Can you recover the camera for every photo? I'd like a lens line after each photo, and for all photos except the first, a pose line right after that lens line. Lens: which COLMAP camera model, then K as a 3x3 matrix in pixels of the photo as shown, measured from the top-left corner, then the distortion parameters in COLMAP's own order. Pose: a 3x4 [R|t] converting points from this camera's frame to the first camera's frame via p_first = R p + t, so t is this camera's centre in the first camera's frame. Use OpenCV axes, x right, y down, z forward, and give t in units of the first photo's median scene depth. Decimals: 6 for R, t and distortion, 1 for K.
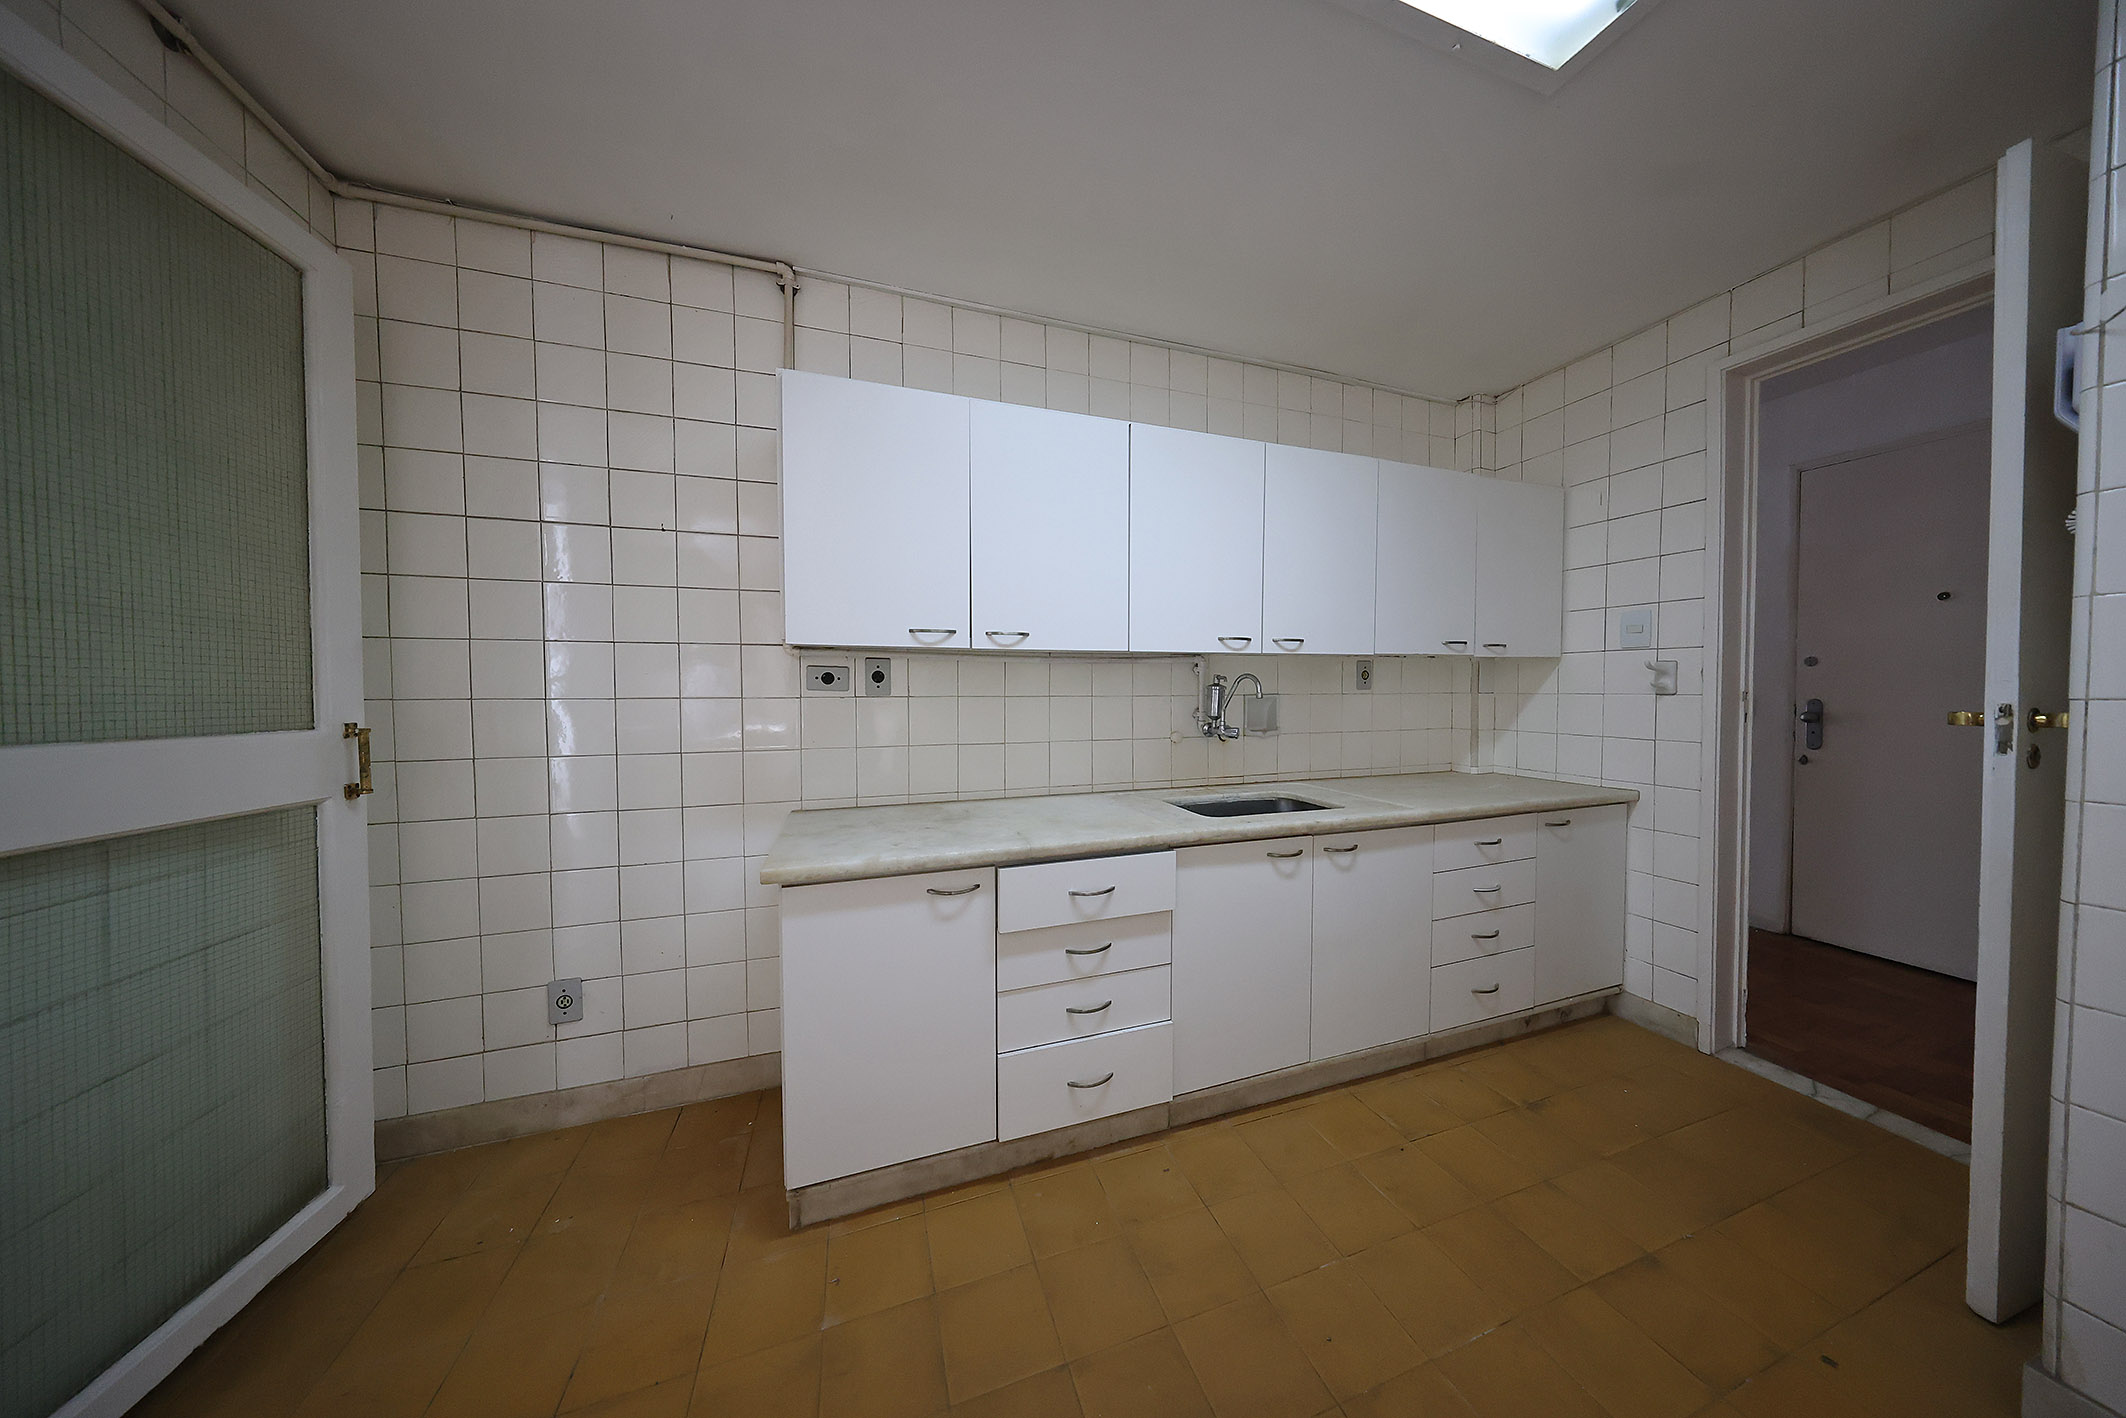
lens RADIAL K [[614.5, 0, 1069.9], [0, 614.5, 704.8], [0, 0, 1]] dist [0.000056, 0.000020]
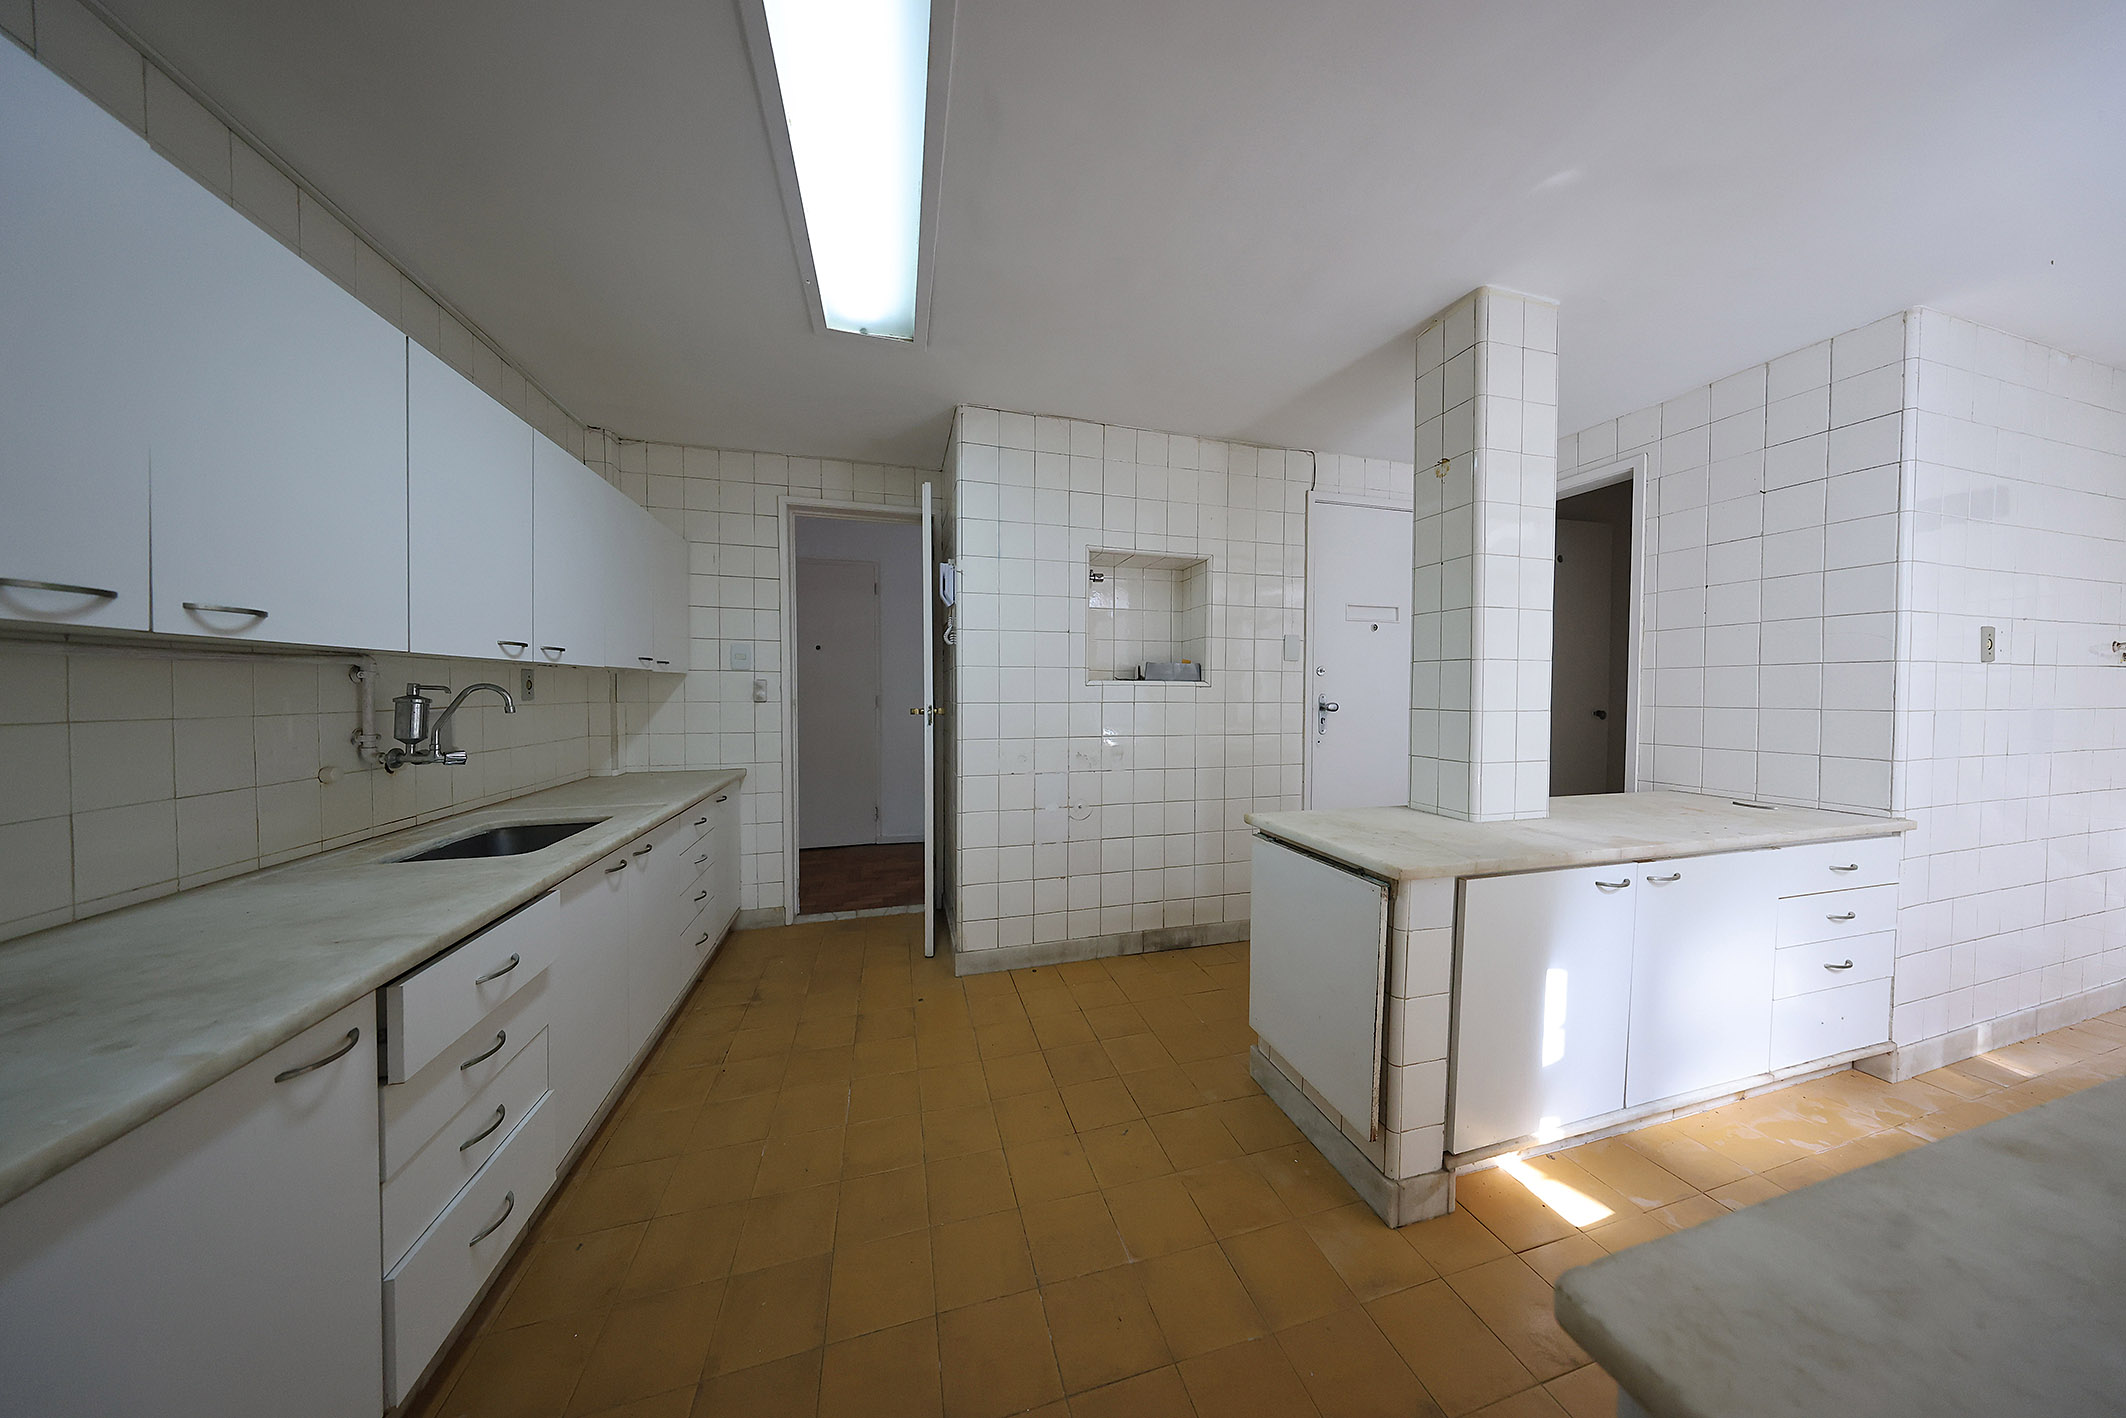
lens RADIAL K [[614.5, 0, 1069.9], [0, 614.5, 704.8], [0, 0, 1]] dist [0.000056, 0.000020]
pose [[0.047414, -0.018395, 0.998706, -0.488935], [0.023577, 0.999572, 0.017292, -0.017265], [-0.998597, 0.022726, 0.047827, 0.166501]]
